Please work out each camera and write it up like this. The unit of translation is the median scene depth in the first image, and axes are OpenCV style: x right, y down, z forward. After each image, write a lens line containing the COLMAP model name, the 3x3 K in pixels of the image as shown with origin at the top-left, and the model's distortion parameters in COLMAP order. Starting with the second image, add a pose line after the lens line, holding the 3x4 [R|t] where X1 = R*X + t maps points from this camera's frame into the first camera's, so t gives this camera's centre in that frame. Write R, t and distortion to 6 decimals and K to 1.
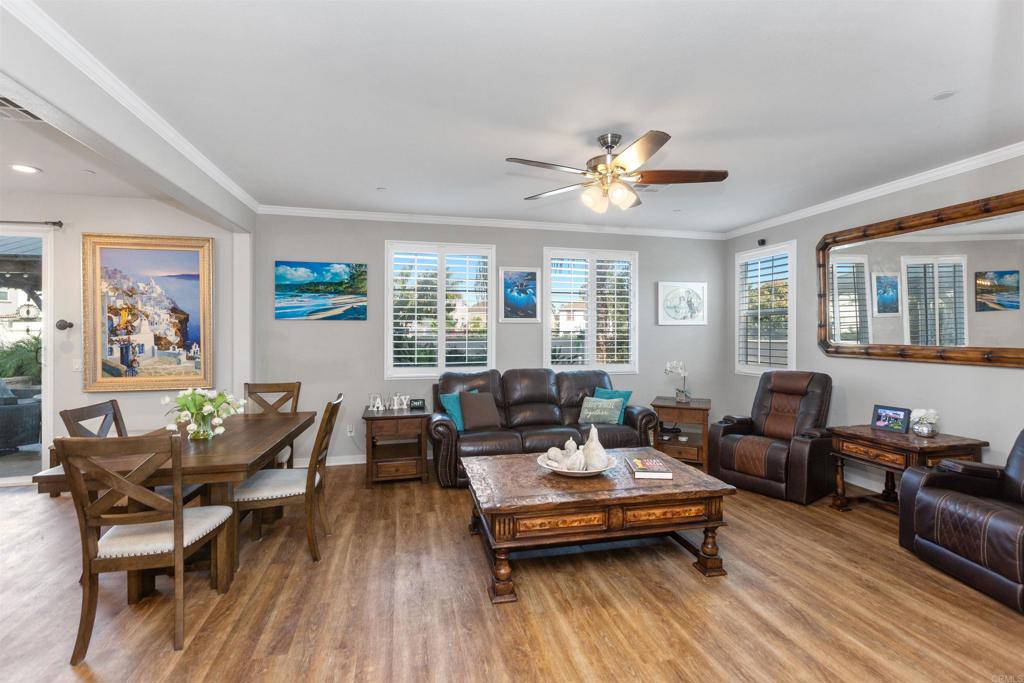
lens RADIAL K [[466.7, 0, 516.1], [0, 466.7, 332.0], [0, 0, 1]] dist [0.001925, 0.000525]
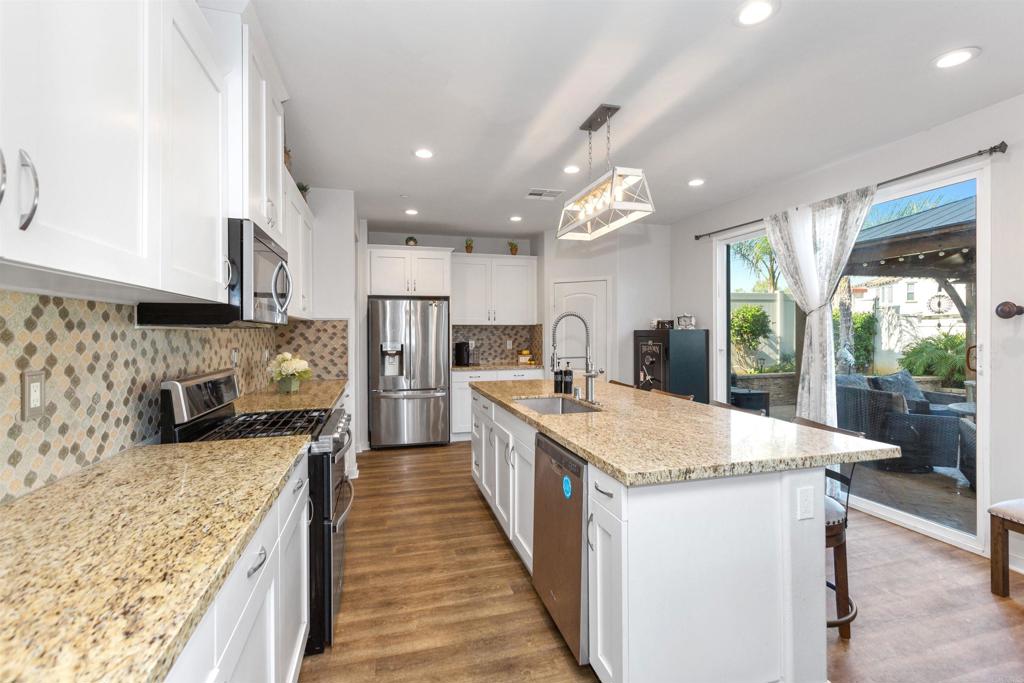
lens RADIAL K [[466.7, 0, 516.1], [0, 466.7, 332.0], [0, 0, 1]] dist [0.001925, 0.000525]
pose [[0.040867, -0.001030, -0.999164, -0.363724], [0.004824, 0.999988, -0.000834, 0.010313], [0.999153, -0.004786, 0.040871, 0.314220]]
